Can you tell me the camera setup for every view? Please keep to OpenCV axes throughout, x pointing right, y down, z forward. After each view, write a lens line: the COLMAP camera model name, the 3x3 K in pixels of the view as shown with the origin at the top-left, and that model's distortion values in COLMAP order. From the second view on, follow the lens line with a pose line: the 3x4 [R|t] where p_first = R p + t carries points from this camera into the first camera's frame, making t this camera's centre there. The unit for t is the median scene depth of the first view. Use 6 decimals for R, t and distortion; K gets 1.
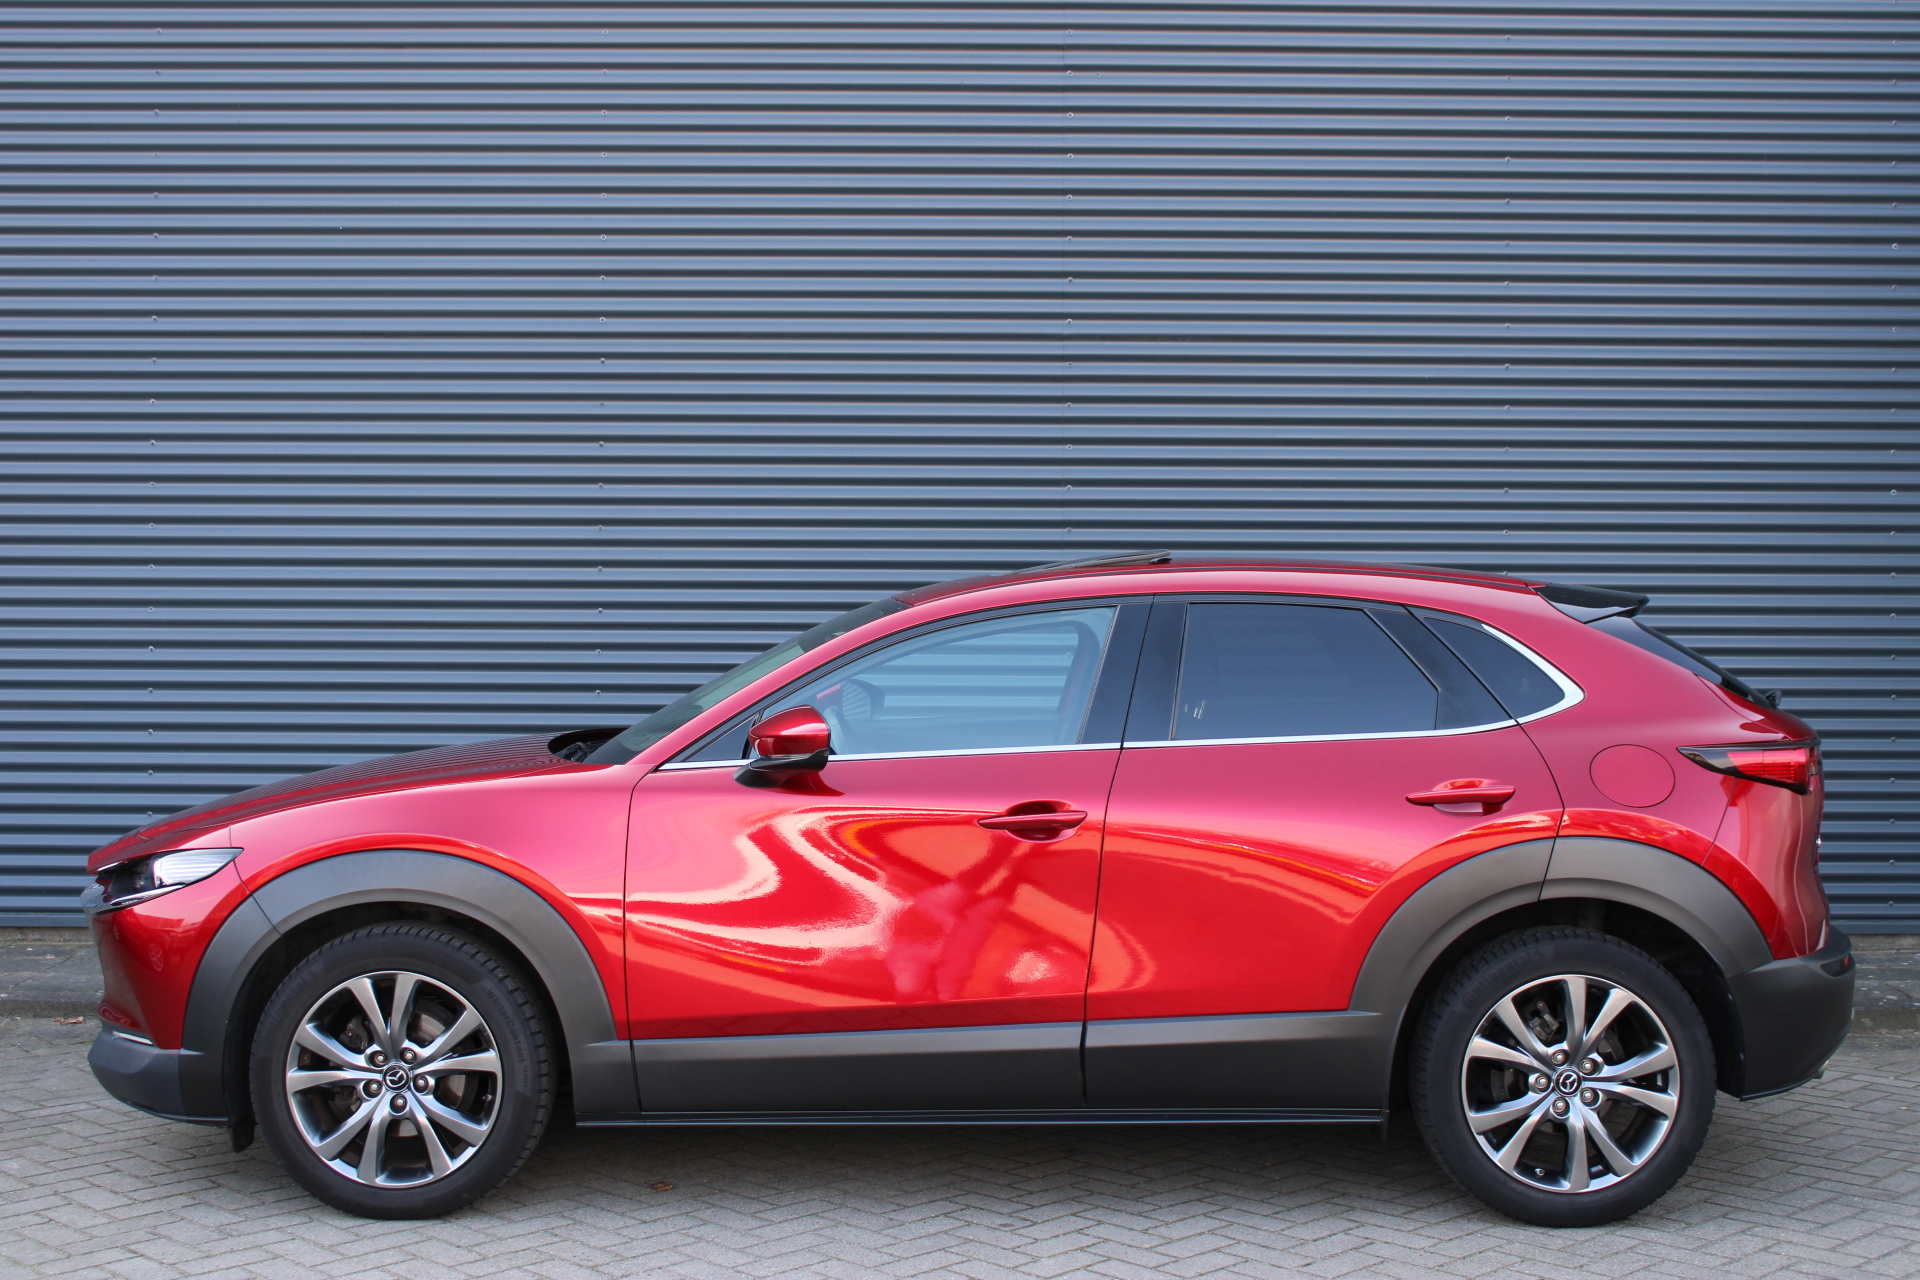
lens RADIAL K [[2498.9, 0, 965.6], [0, 2498.9, 631.1], [0, 0, 1]] dist [-0.059648, 0.104788]
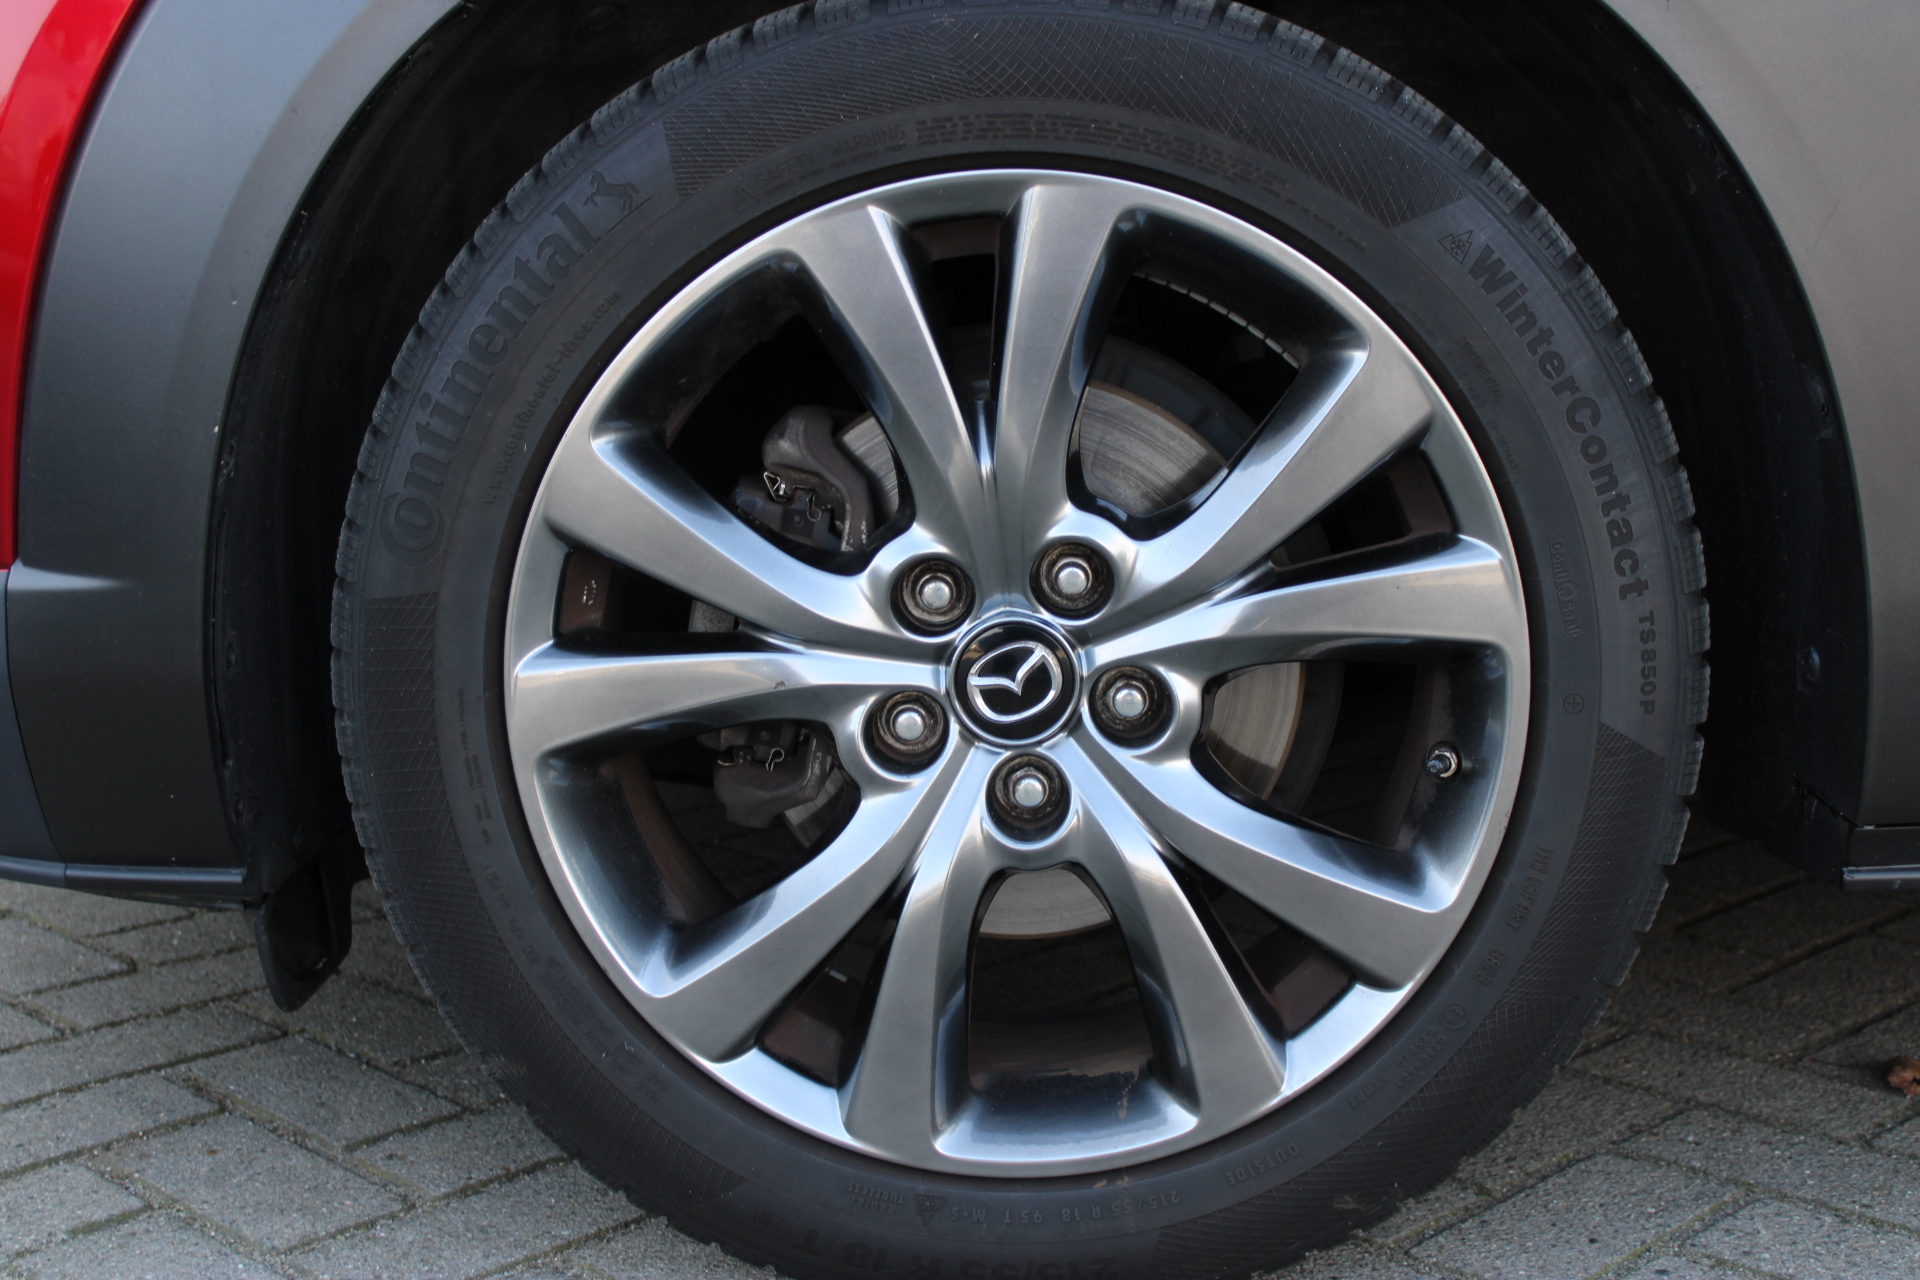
lens RADIAL K [[2731.8, 0, 953.8], [0, 2731.8, 644.2], [0, 0, 1]] dist [-0.073400, 0.182687]
pose [[0.999699, -0.013549, -0.020448, -0.229436], [0.016576, 0.987624, 0.155965, 0.139684], [0.018082, -0.156257, 0.987551, 0.767928]]
